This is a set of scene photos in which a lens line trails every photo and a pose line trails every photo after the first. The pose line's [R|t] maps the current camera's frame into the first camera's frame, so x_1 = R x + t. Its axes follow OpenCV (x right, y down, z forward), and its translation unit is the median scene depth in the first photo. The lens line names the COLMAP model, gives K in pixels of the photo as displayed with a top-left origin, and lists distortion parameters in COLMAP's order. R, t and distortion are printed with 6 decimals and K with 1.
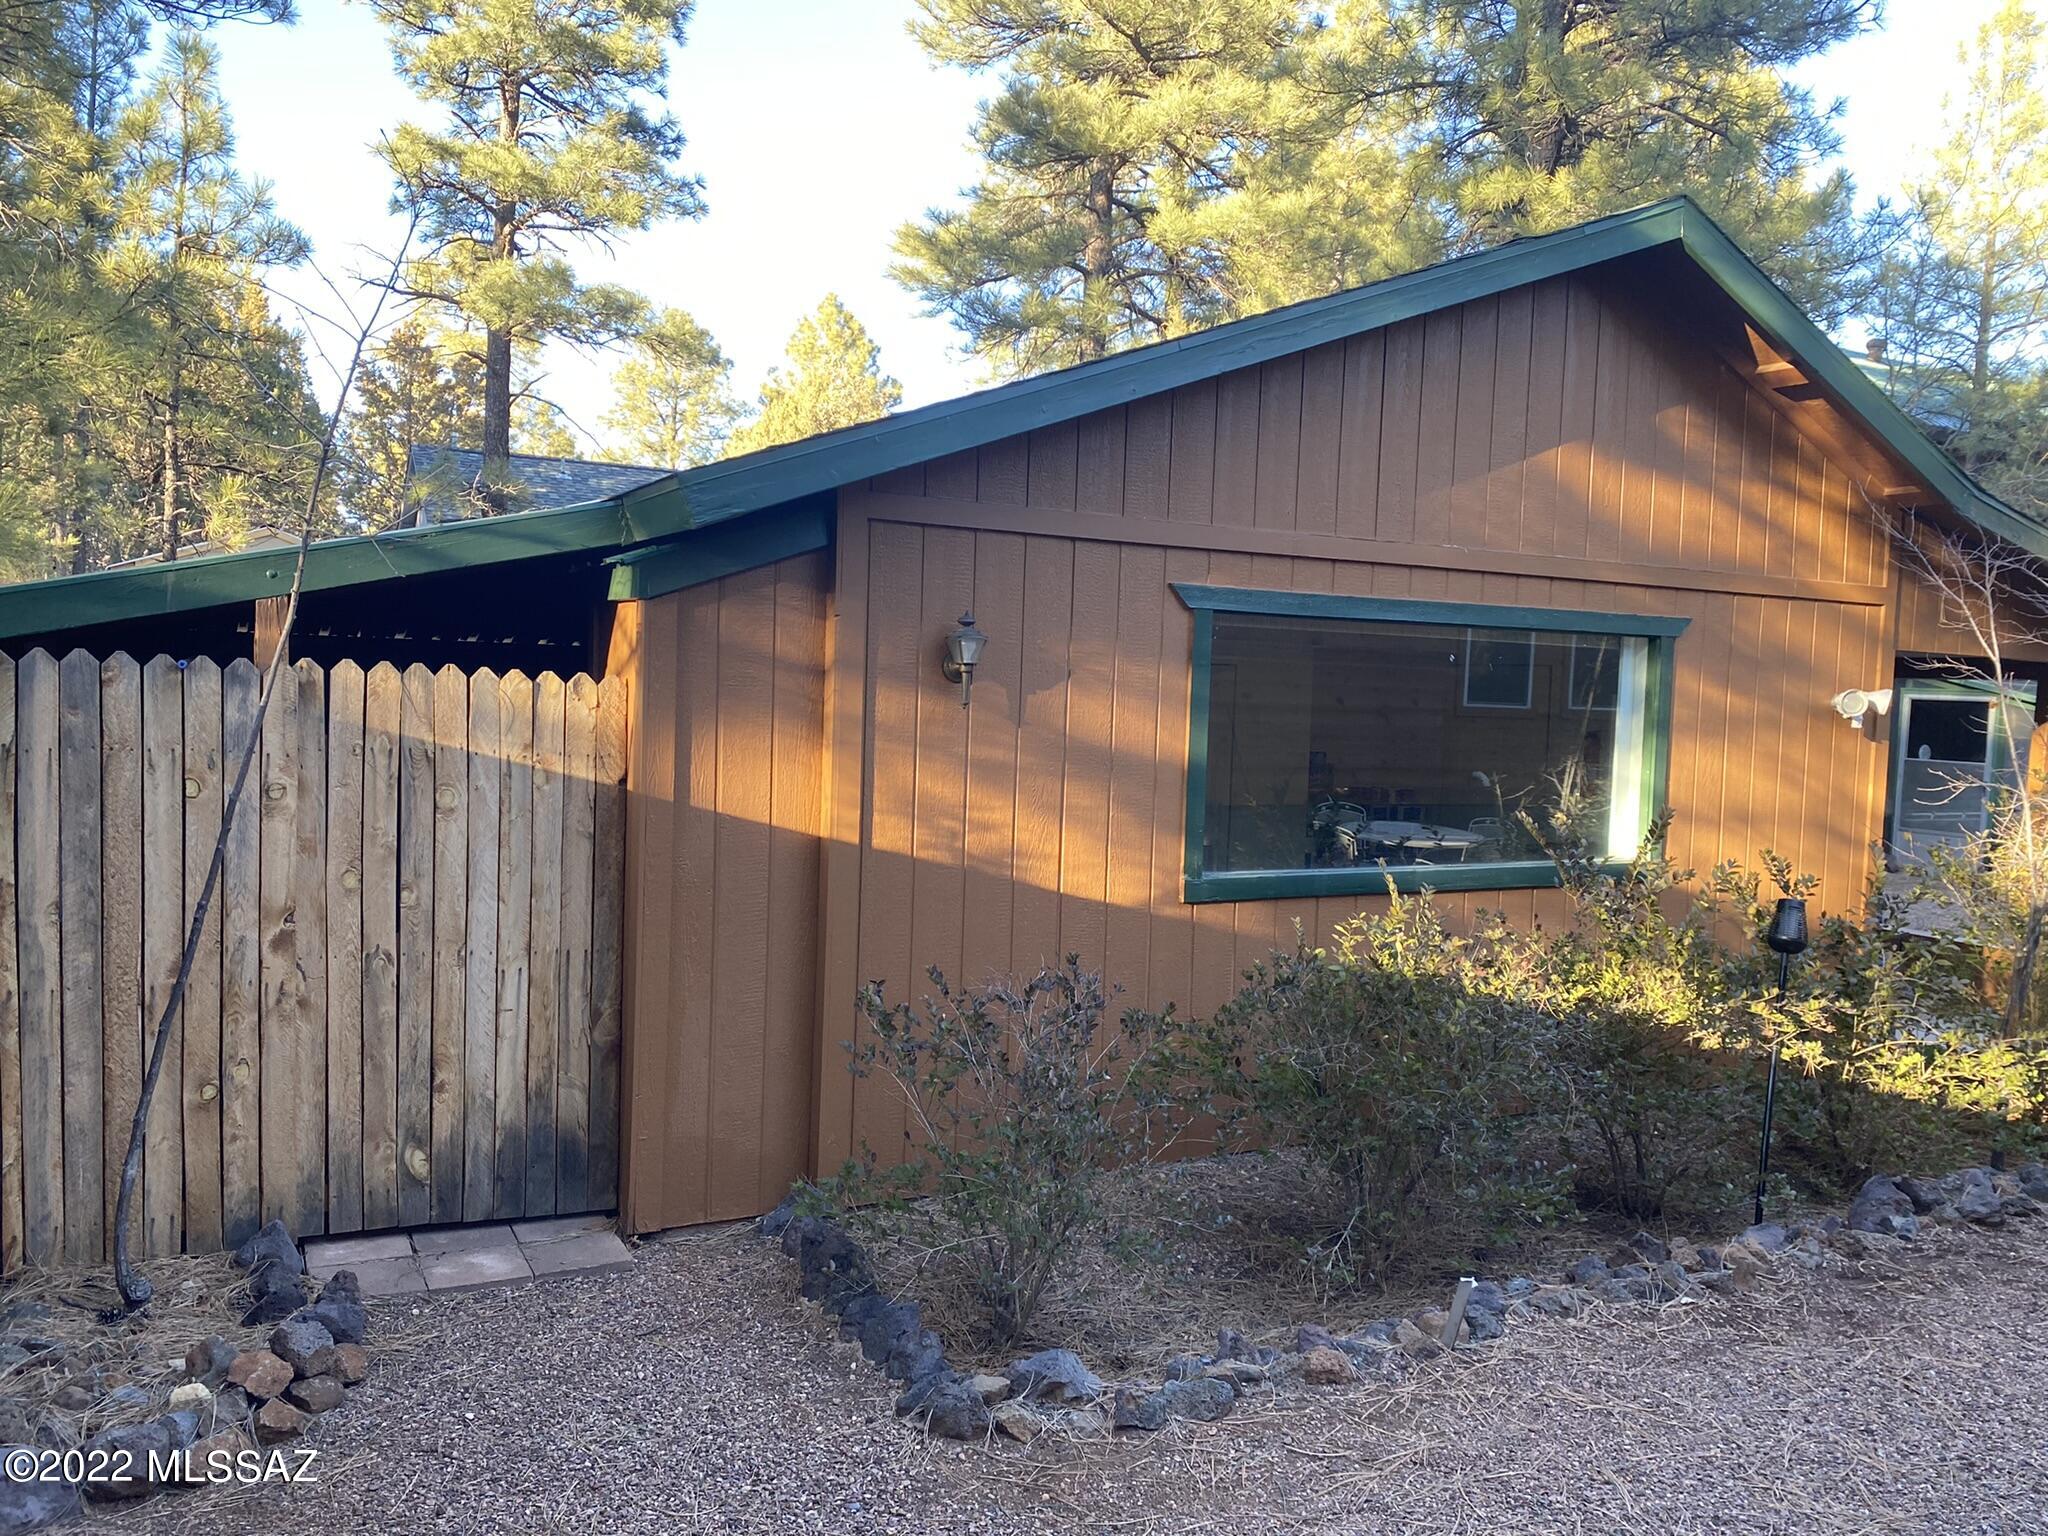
lens RADIAL K [[1579.1, 0, 1023.2], [0, 1579.1, 771.3], [0, 0, 1]] dist [0.033984, -0.020945]
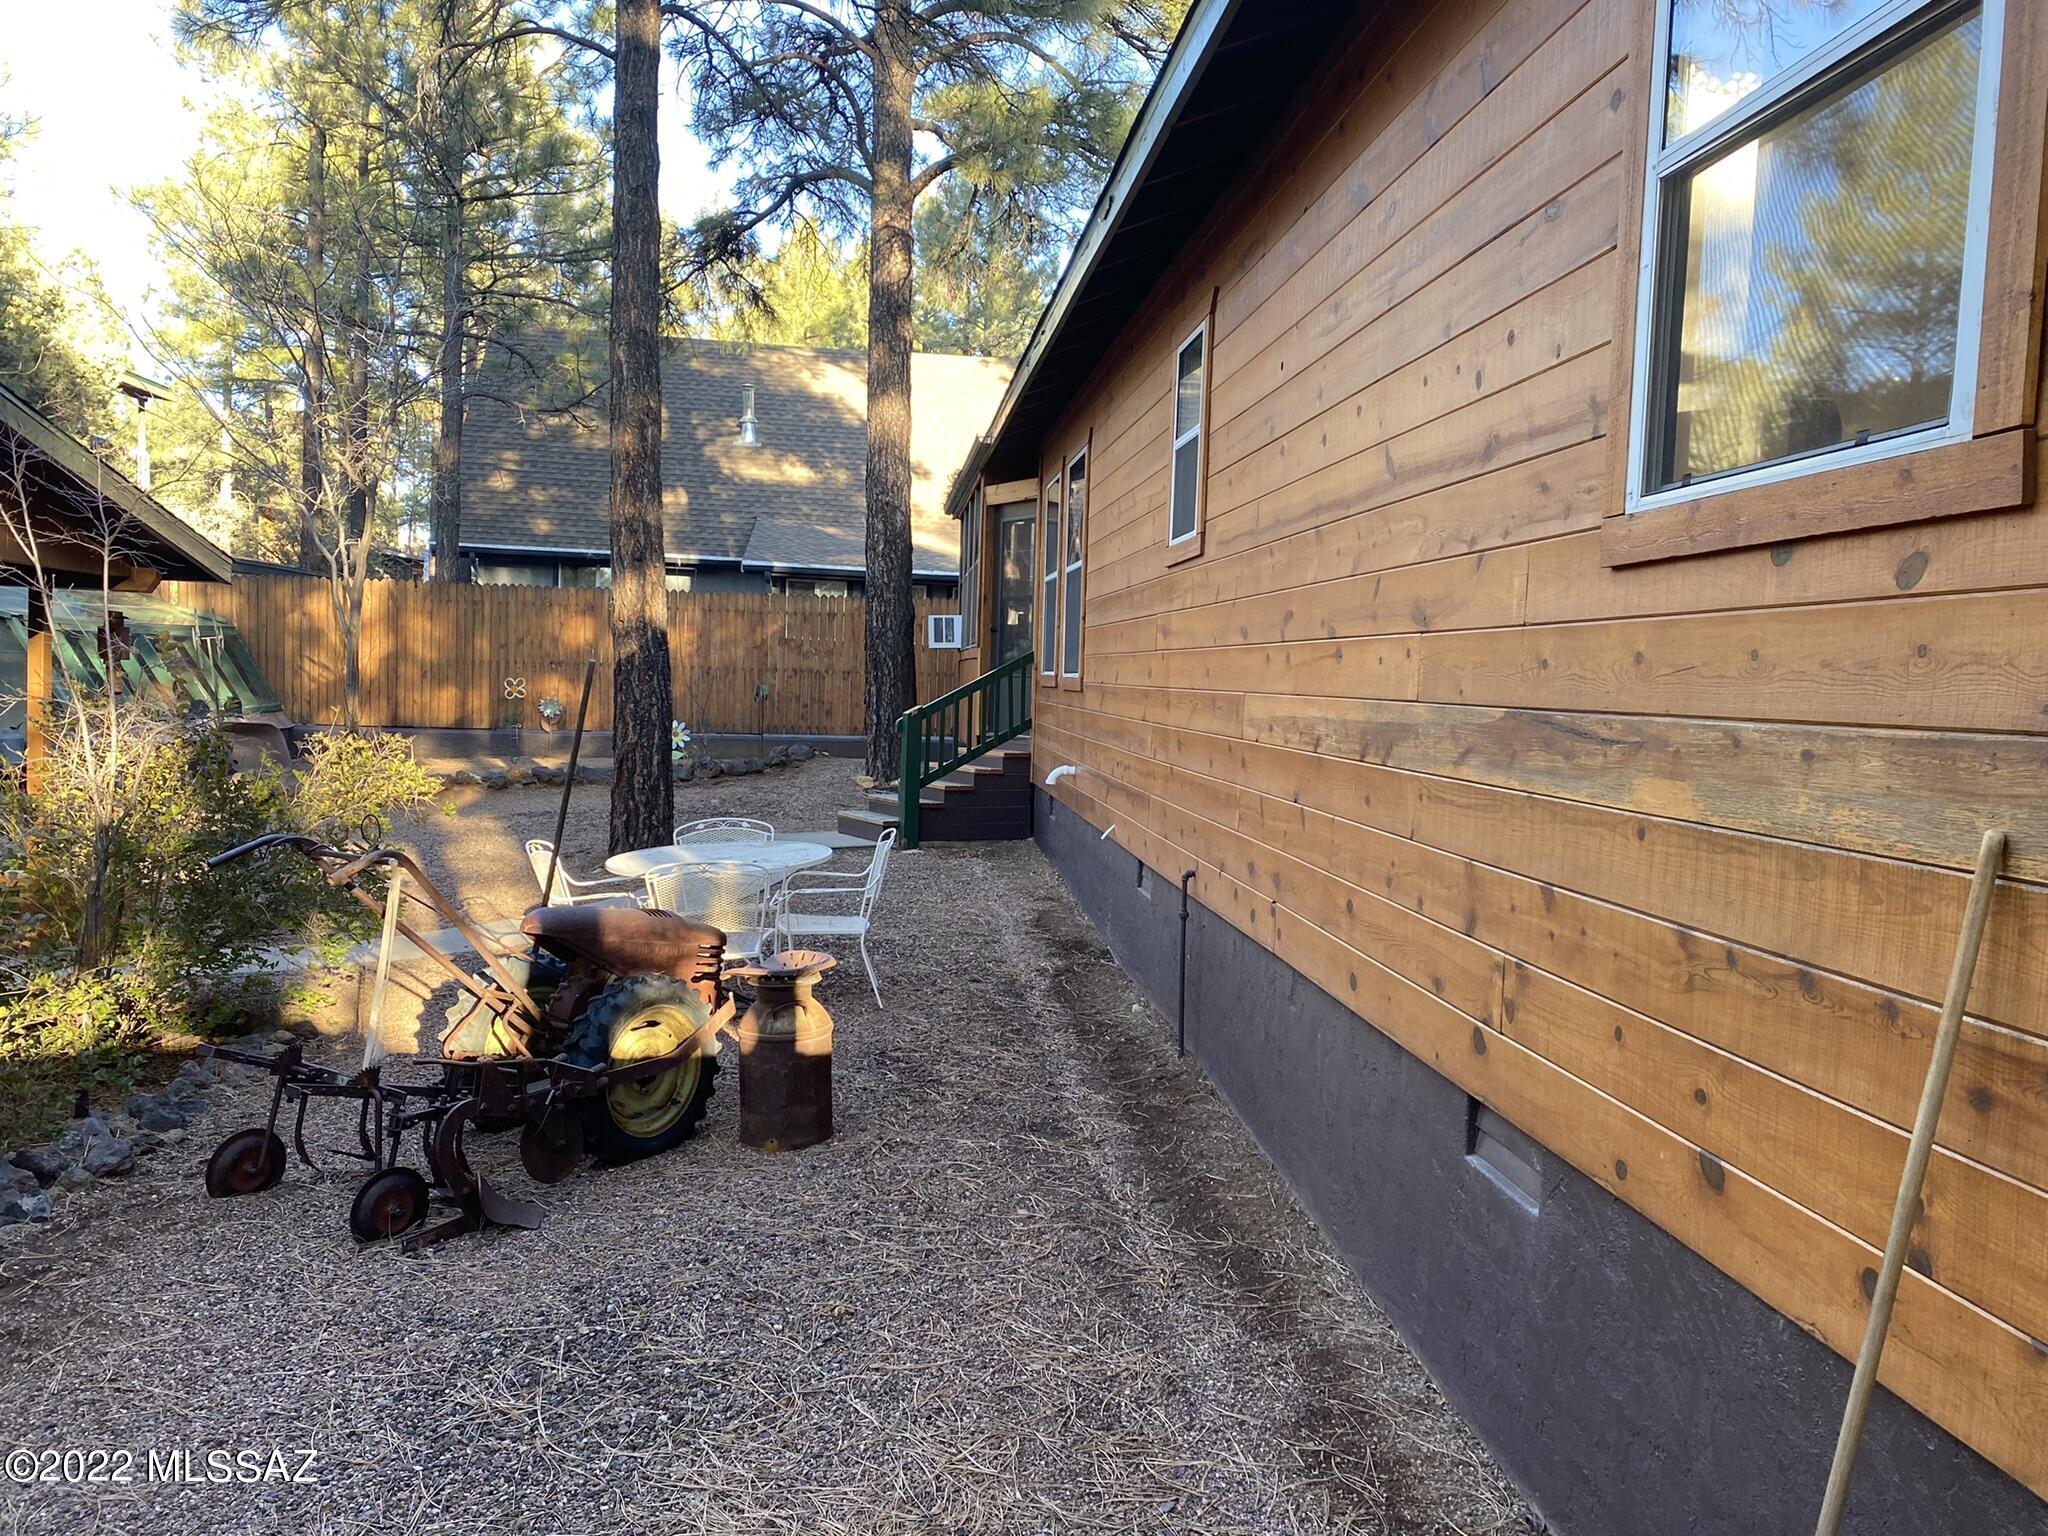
lens RADIAL K [[1579.1, 0, 1040.7], [0, 1579.1, 769.6], [0, 0, 1]] dist [0.033984, -0.020945]
pose [[0.378742, -0.078984, 0.922126, -0.024878], [0.030027, 0.996876, 0.073054, -0.000075], [-0.925015, 0.000020, 0.379930, 0.156173]]
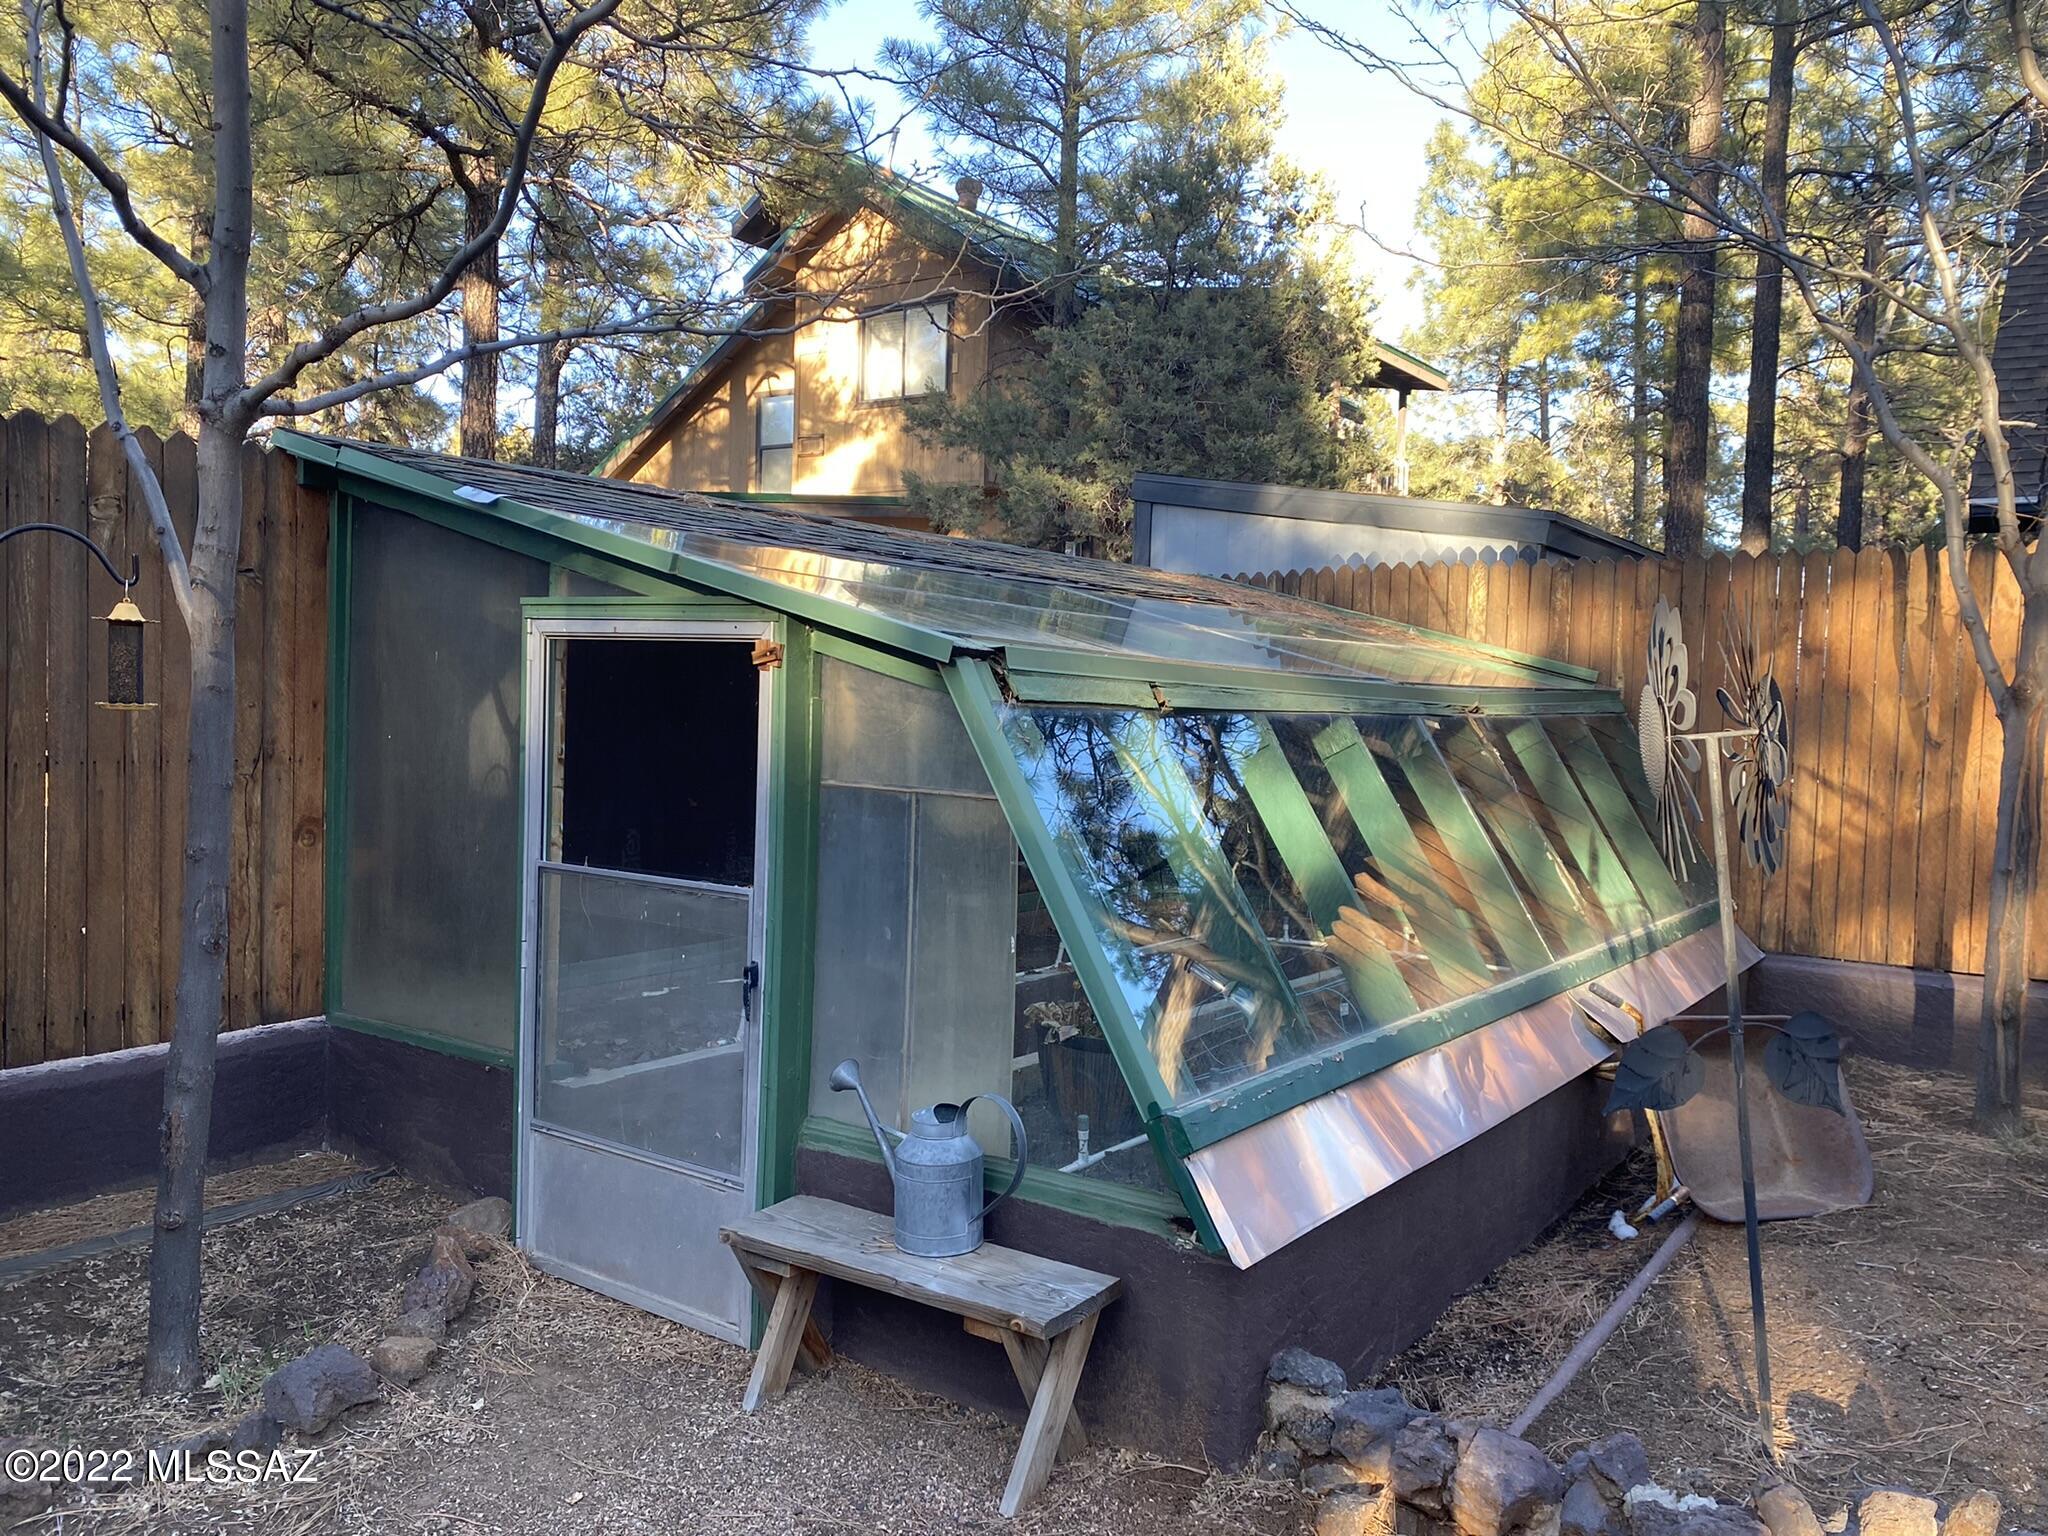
lens RADIAL K [[1579.1, 0, 1035.2], [0, 1579.1, 767.6], [0, 0, 1]] dist [0.033984, -0.020945]
pose [[0.899003, -0.026132, 0.437161, 1.589057], [0.025170, 0.999651, 0.007996, -0.071381], [-0.437218, 0.003815, 0.899348, 2.218750]]
